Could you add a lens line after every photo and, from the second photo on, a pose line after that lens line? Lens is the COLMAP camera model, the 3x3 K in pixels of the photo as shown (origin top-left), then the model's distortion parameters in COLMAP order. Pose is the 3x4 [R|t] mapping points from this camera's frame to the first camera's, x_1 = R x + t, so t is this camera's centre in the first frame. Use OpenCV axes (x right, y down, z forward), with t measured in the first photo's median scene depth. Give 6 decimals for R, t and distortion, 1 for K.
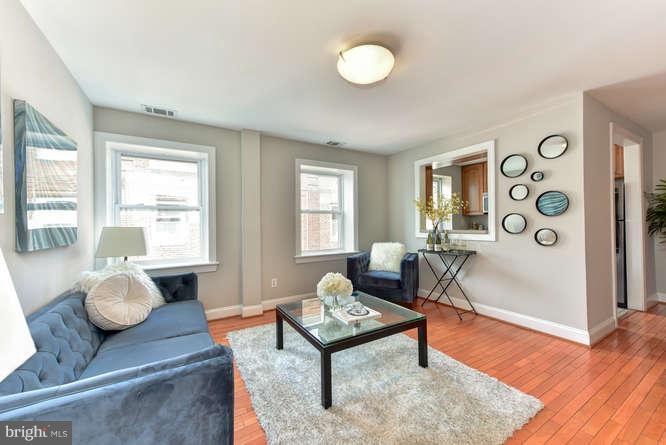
lens RADIAL K [[259.5, 0, 330.1], [0, 259.5, 222.8], [0, 0, 1]] dist [0.017323, -0.000666]
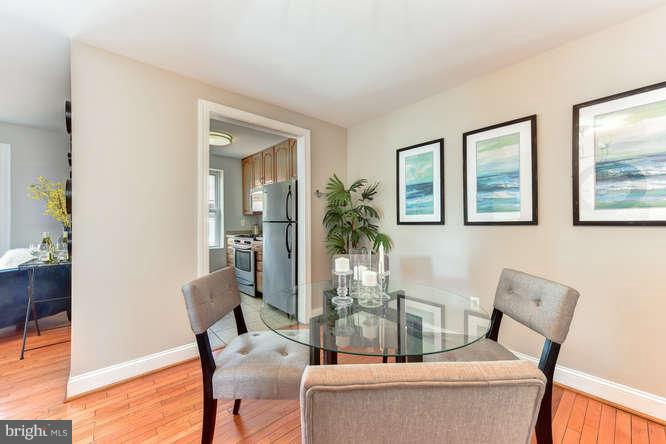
lens RADIAL K [[259.5, 0, 326.9], [0, 259.5, 221.4], [0, 0, 1]] dist [0.017323, -0.000666]
pose [[0.986752, 0.009186, 0.161976, 1.272832], [-0.009321, 0.999957, 0.000073, -0.013604], [-0.161968, -0.001581, 0.986795, 0.146104]]
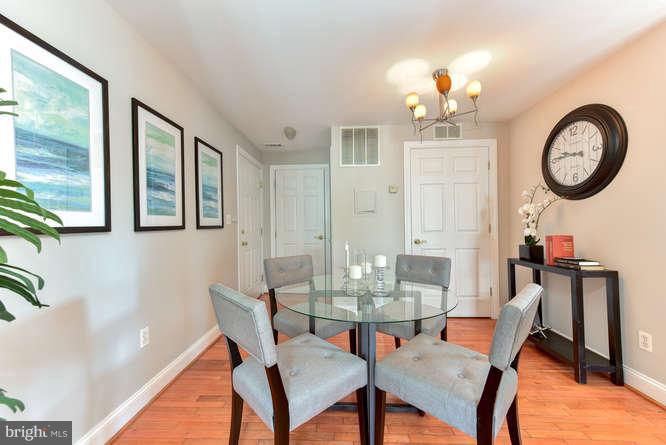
lens RADIAL K [[259.5, 0, 334.6], [0, 259.5, 223.9], [0, 0, 1]] dist [0.017323, -0.000666]
pose [[-0.840535, 0.024151, 0.541218, 1.163609], [0.017691, 0.999697, -0.017135, -0.005086], [-0.541468, -0.004828, -0.840708, 1.094833]]
